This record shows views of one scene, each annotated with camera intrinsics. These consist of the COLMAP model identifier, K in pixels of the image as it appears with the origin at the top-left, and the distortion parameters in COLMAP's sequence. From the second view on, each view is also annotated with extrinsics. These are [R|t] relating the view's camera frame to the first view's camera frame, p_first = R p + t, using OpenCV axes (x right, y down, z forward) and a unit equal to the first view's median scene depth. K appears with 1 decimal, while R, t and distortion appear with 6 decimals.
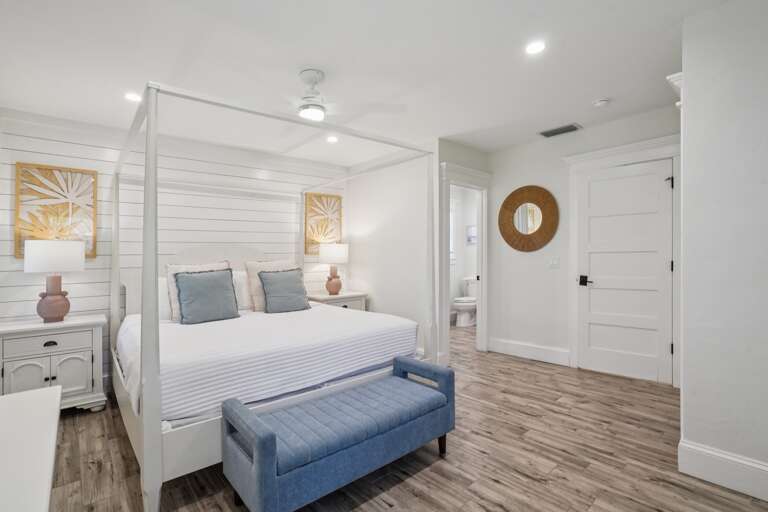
lens RADIAL K [[361.2, 0, 384.0], [0, 361.2, 256.0], [0, 0, 1]] dist [-0.052148, 0.019782]
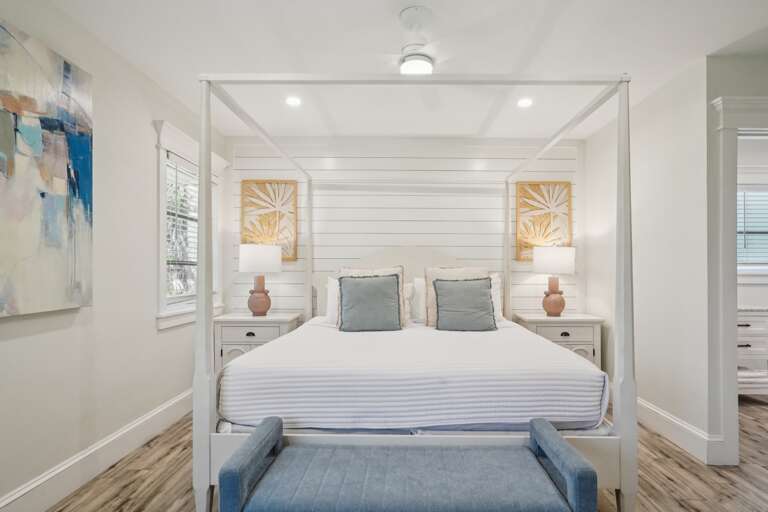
lens RADIAL K [[413.3, 0, 384.9], [0, 413.3, 273.1], [0, 0, 1]] dist [-0.017438, 0.000507]
pose [[0.768042, 0.027693, -0.639800, 0.202452], [-0.017252, 0.999597, 0.022558, 0.008874], [0.640167, -0.006288, 0.768210, 0.194840]]
